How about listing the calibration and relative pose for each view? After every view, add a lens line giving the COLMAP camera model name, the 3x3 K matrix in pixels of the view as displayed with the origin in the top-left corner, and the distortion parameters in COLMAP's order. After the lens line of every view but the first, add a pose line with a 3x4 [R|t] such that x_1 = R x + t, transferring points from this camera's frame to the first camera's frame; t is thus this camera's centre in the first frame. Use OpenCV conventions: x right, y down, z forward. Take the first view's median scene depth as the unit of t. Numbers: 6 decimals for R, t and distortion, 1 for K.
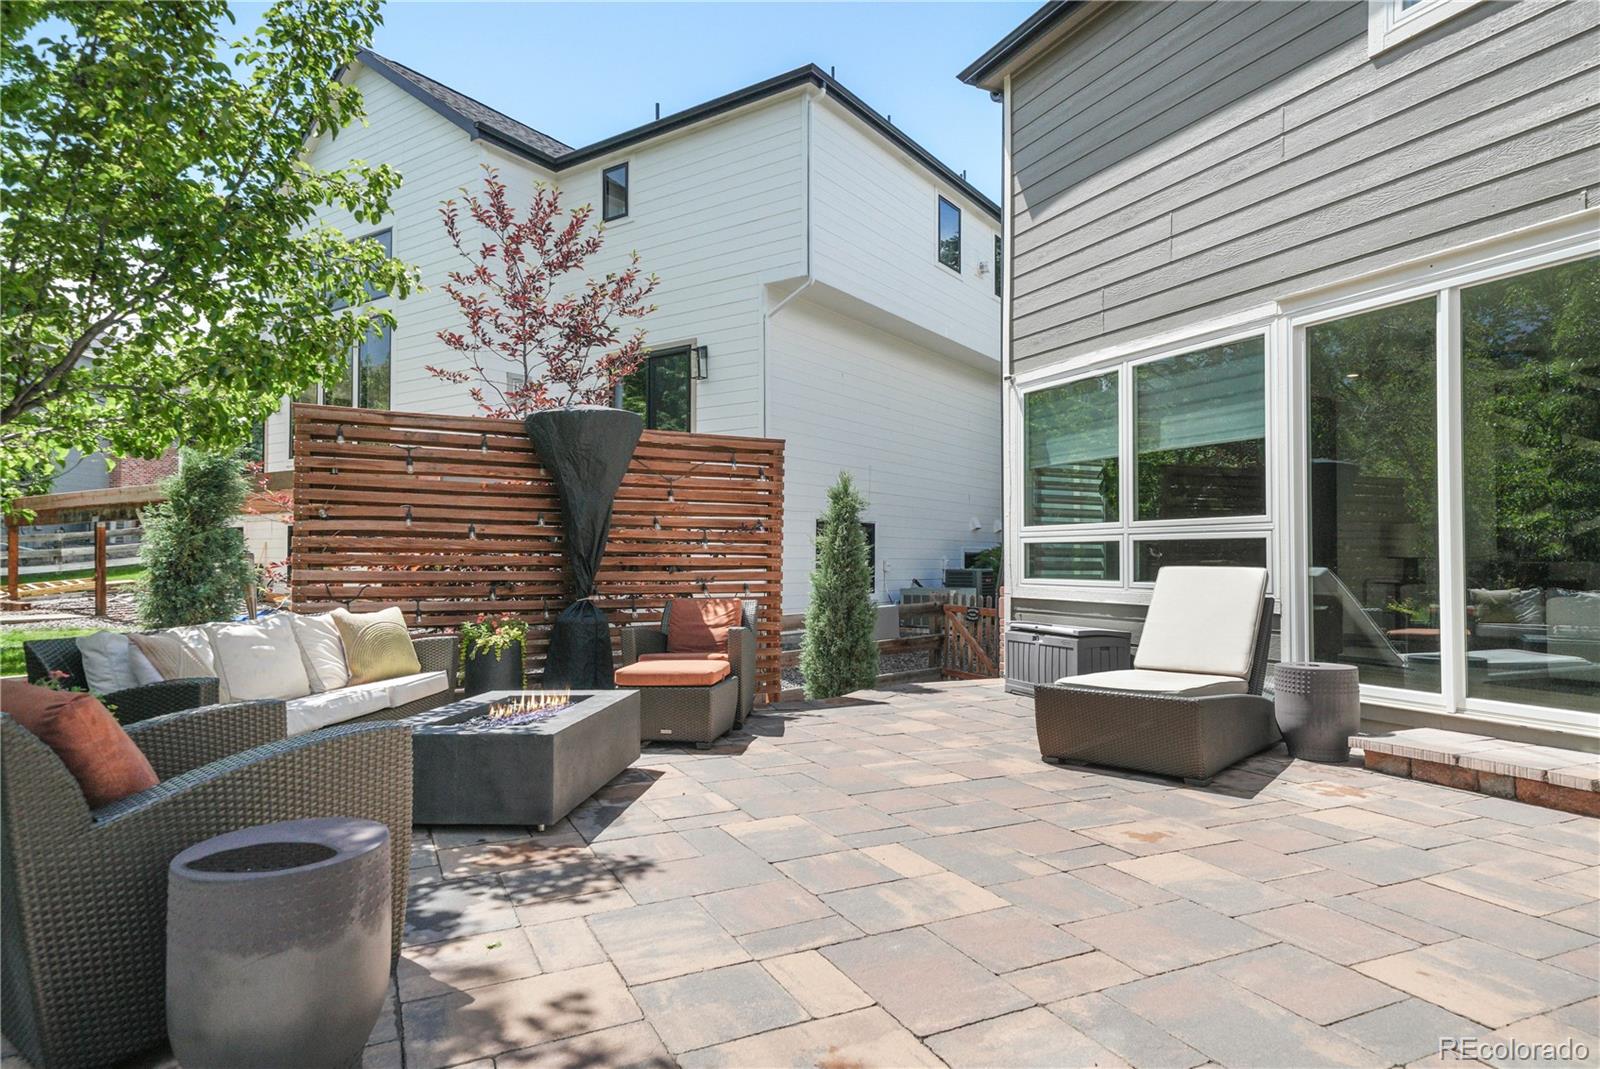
lens RADIAL K [[910.9, 0, 812.7], [0, 910.9, 535.7], [0, 0, 1]] dist [0.022838, 0.000039]
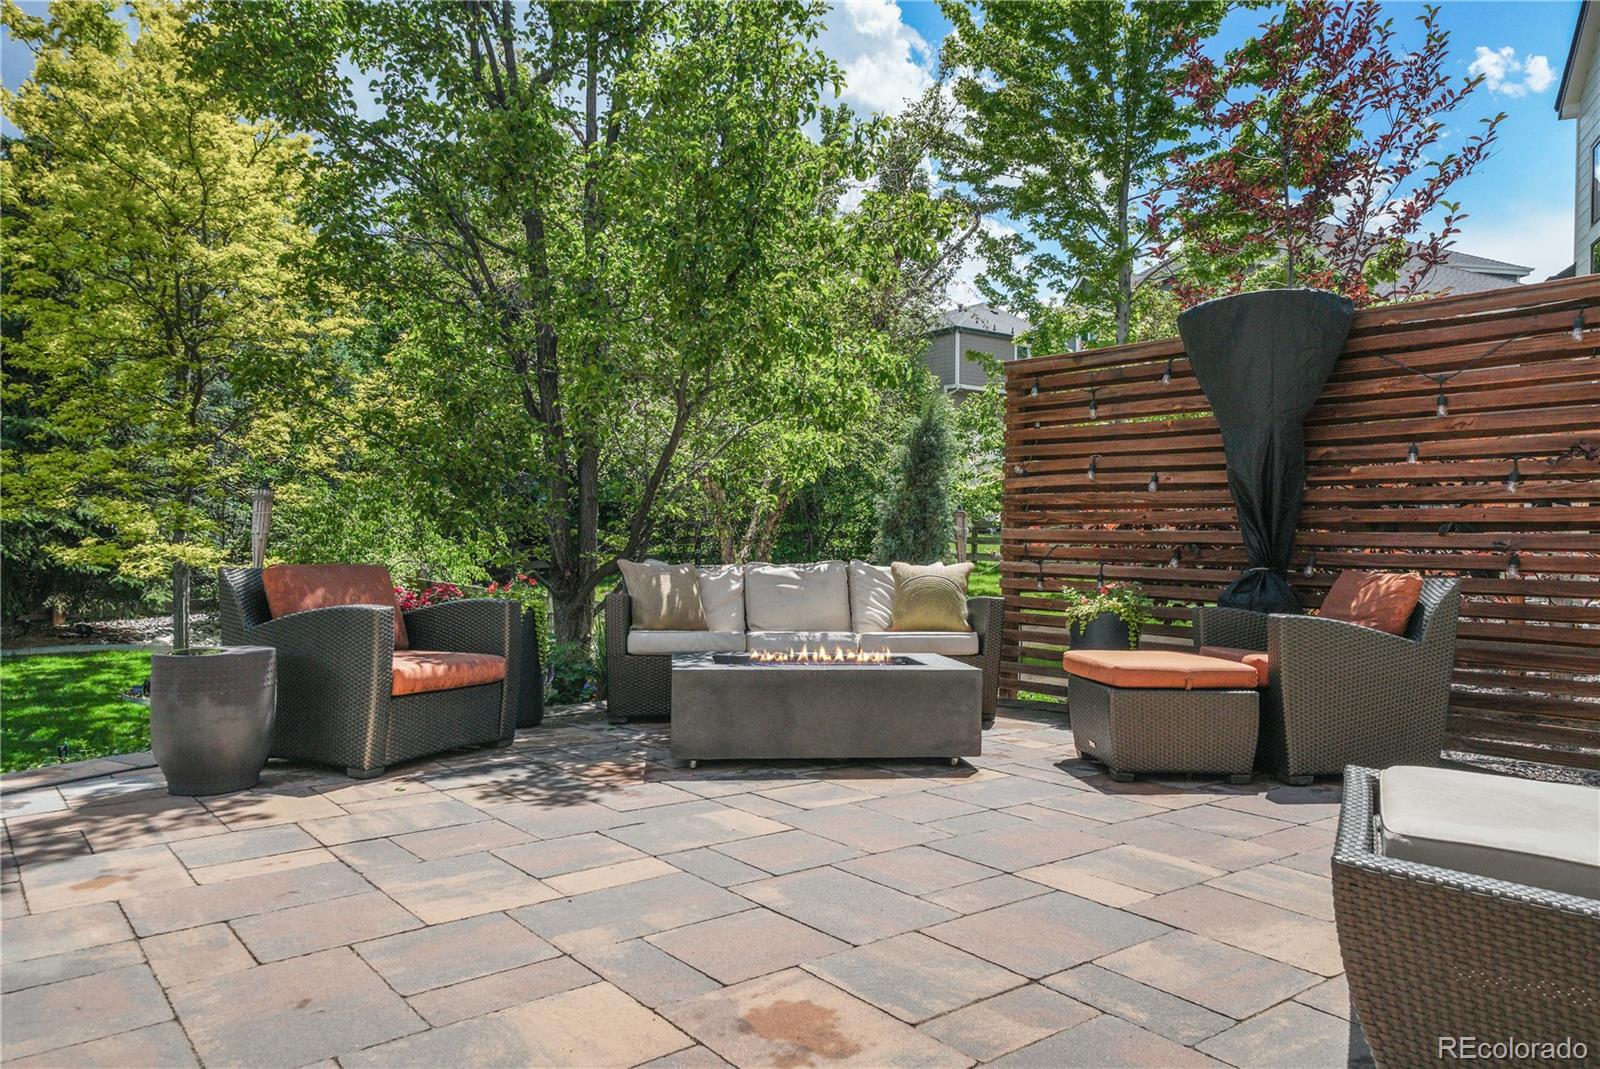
lens RADIAL K [[1111.9, 0, 846.3], [0, 1111.9, 542.2], [0, 0, 1]] dist [0.032625, -0.002418]
pose [[0.222160, 0.000130, -0.975010, 0.900851], [0.015751, 0.999869, 0.003722, 0.069780], [0.974883, -0.016184, 0.222129, 0.859466]]
